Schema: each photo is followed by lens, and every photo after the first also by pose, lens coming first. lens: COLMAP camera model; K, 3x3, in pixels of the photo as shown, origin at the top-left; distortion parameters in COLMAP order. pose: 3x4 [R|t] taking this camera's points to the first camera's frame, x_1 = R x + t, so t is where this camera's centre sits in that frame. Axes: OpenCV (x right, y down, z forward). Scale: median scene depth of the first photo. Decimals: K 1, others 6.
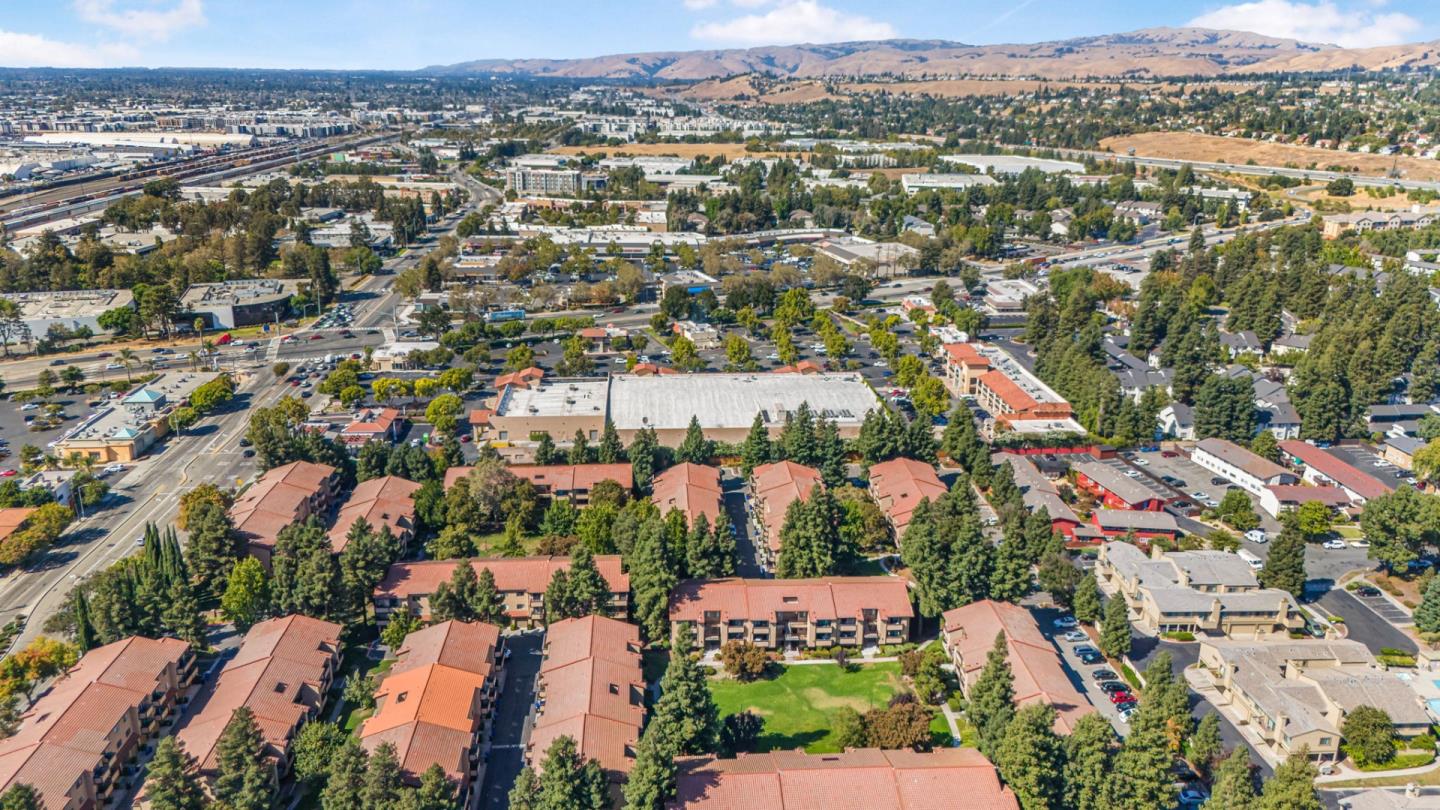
lens RADIAL K [[1052.6, 0, 710.2], [0, 1052.6, 413.3], [0, 0, 1]] dist [0.048350, -0.046594]
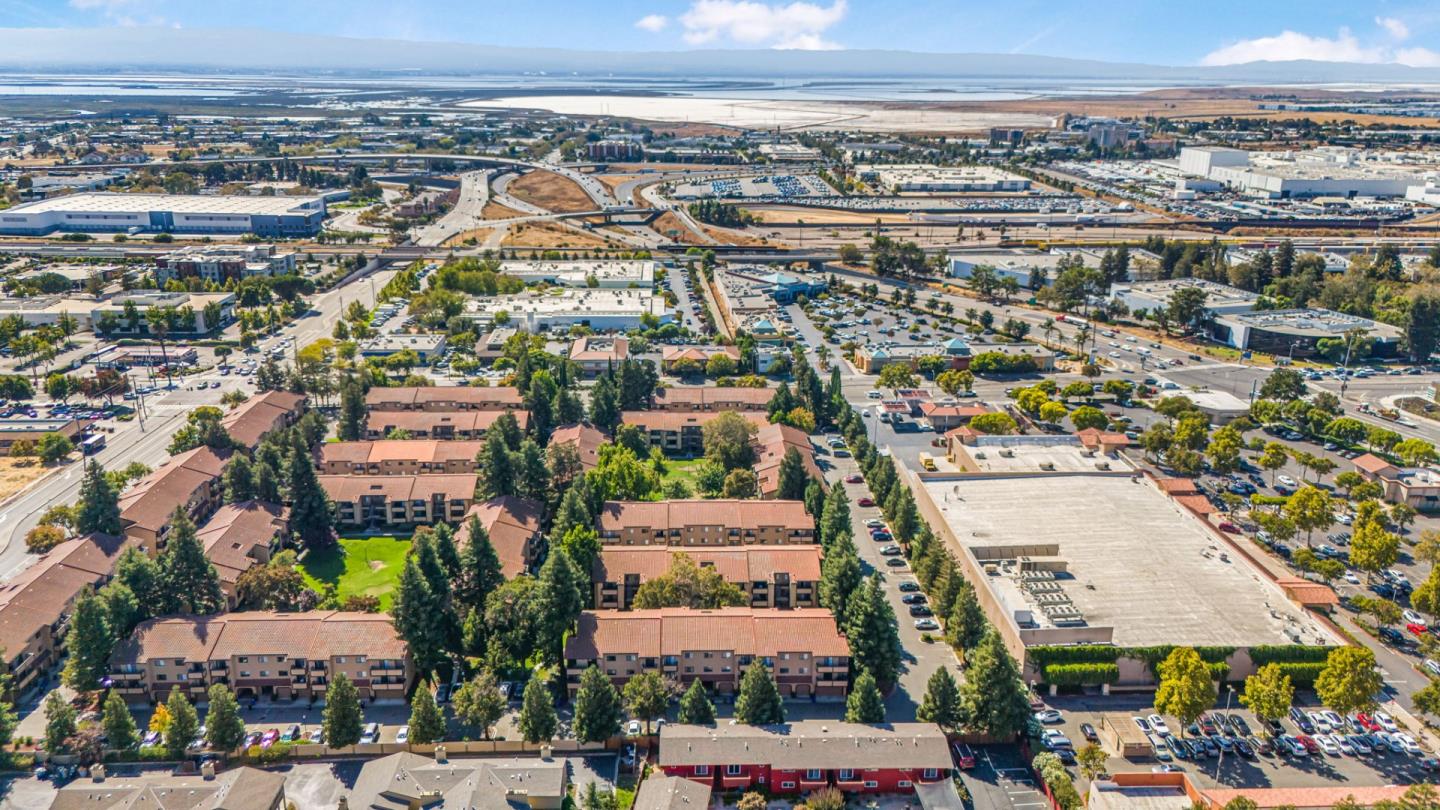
lens RADIAL K [[1052.6, 0, 720.6], [0, 1052.6, 405.5], [0, 0, 1]] dist [0.048350, -0.046594]
pose [[-0.016717, 0.289891, -0.956914, 0.253661], [-0.314958, 0.906798, 0.280211, -0.080741], [0.948959, 0.306071, 0.076145, 0.261228]]
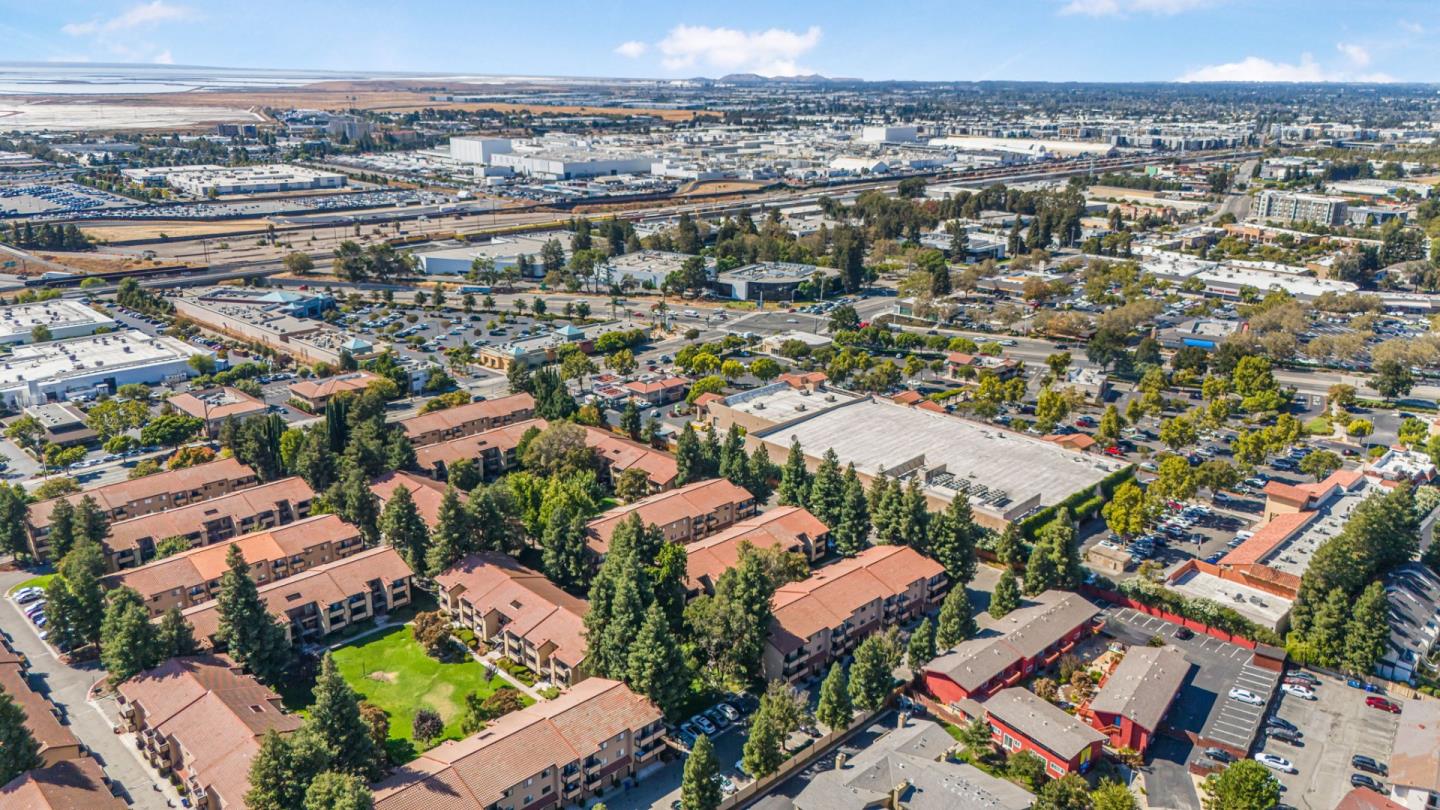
lens RADIAL K [[1052.6, 0, 721.5], [0, 1052.6, 399.4], [0, 0, 1]] dist [0.048350, -0.046594]
pose [[0.662424, 0.218199, -0.716648, 0.201878], [-0.234895, 0.968896, 0.077879, -0.030760], [0.711350, 0.116748, 0.693073, 0.100928]]
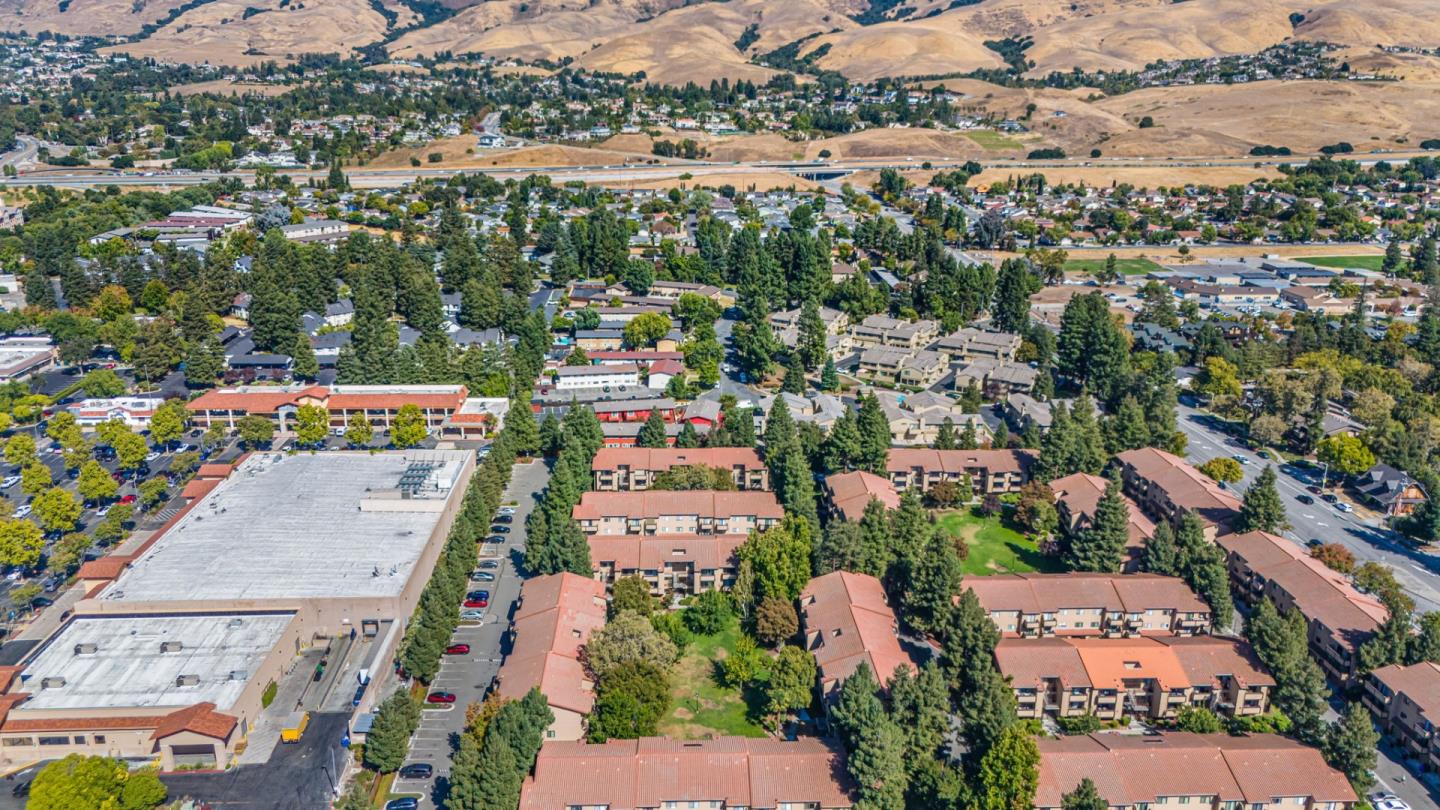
lens RADIAL K [[1052.6, 0, 713.4], [0, 1052.6, 404.3], [0, 0, 1]] dist [0.048350, -0.046594]
pose [[0.022702, -0.303377, 0.952600, -0.247357], [0.296956, 0.911888, 0.283334, -0.080483], [-0.954621, 0.276448, 0.110791, 0.238841]]
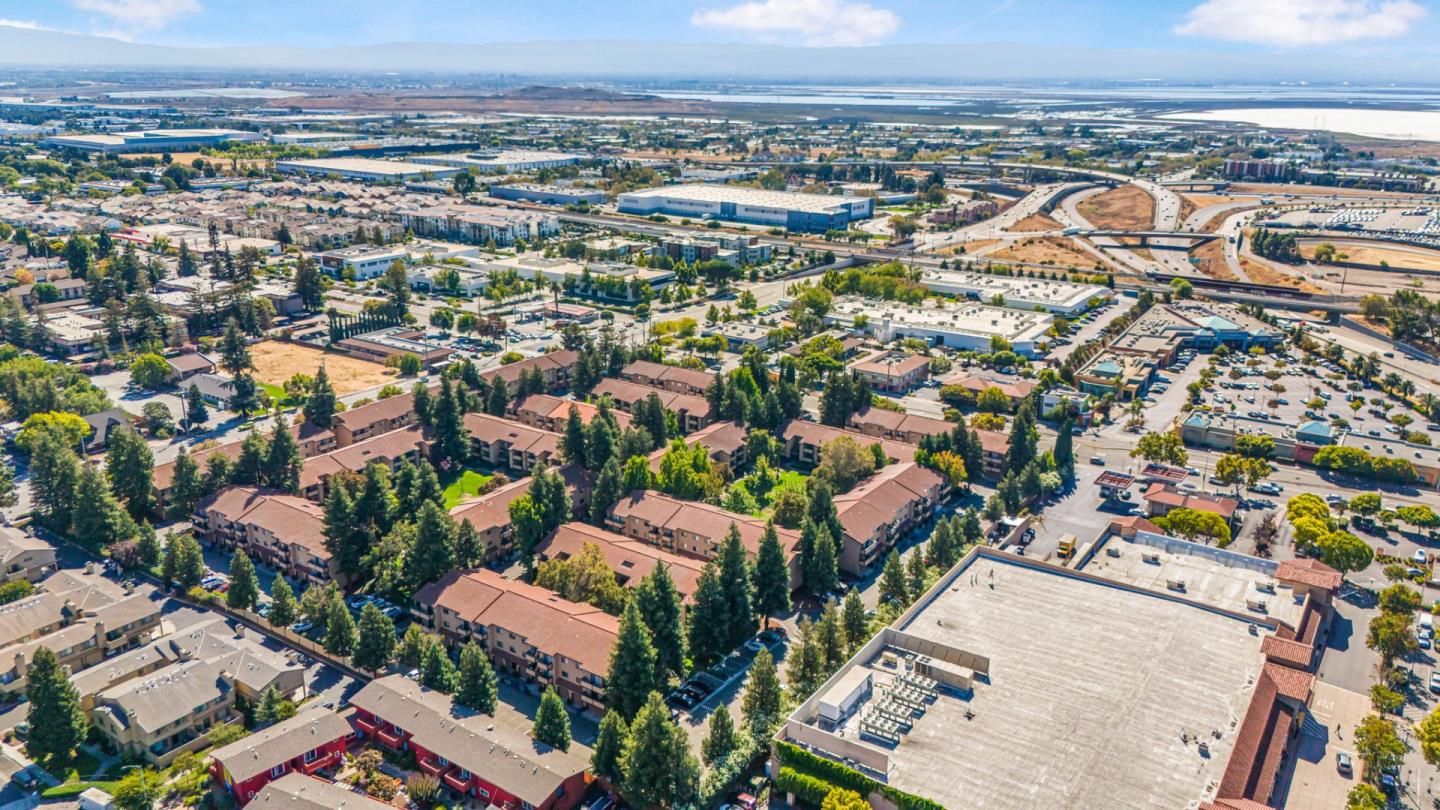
lens RADIAL K [[1052.6, 0, 728.1], [0, 1052.6, 405.0], [0, 0, 1]] dist [0.048350, -0.046594]
pose [[-0.612625, 0.218245, -0.759645, 0.194698], [-0.258402, 0.852998, 0.453456, -0.127648], [0.746940, 0.474092, -0.466173, 0.404027]]
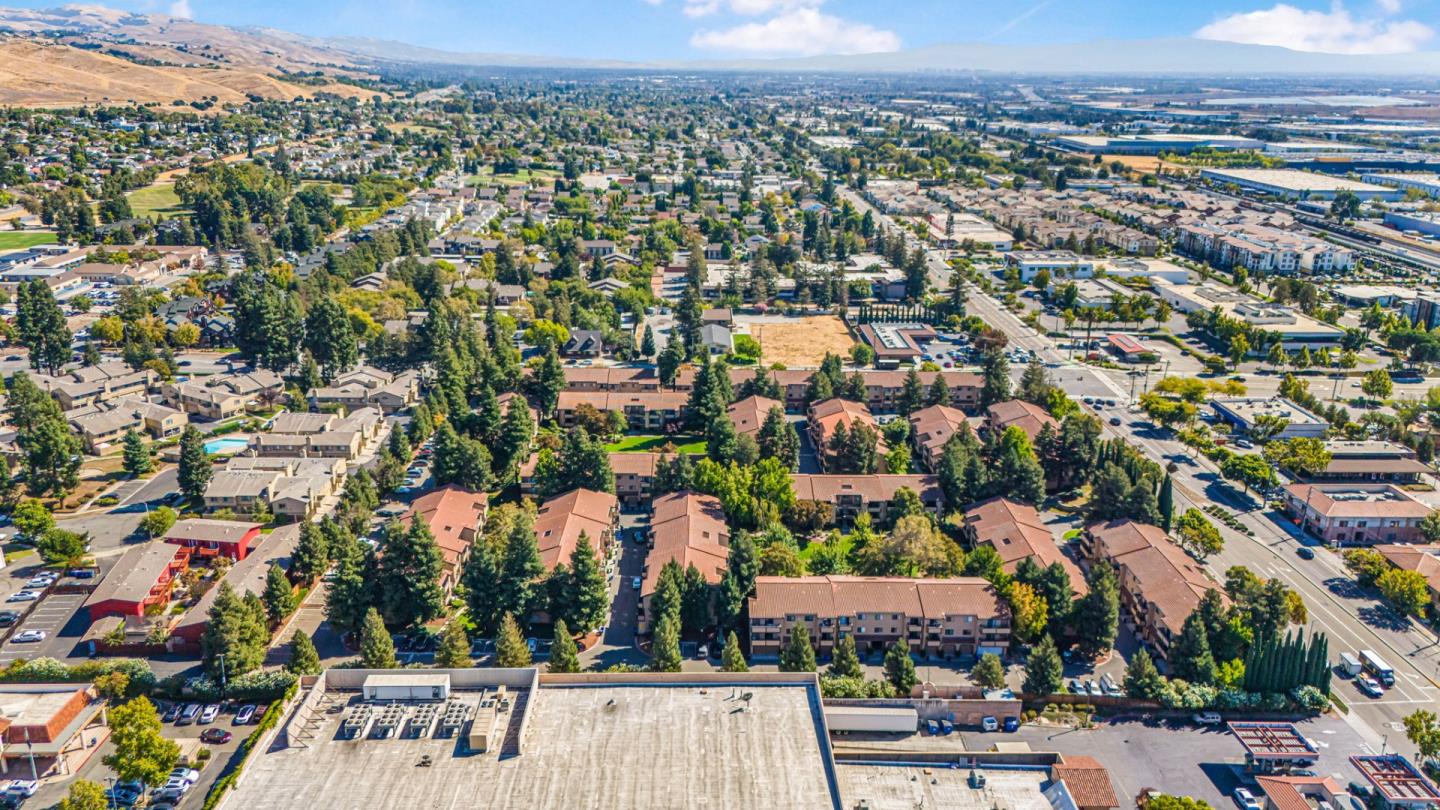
lens RADIAL K [[1052.6, 0, 718.1], [0, 1052.6, 409.6], [0, 0, 1]] dist [0.048350, -0.046594]
pose [[-0.998747, -0.034567, 0.036195, -0.022437], [-0.007014, 0.812710, 0.582627, -0.155682], [-0.049556, 0.581643, -0.811934, 0.482032]]
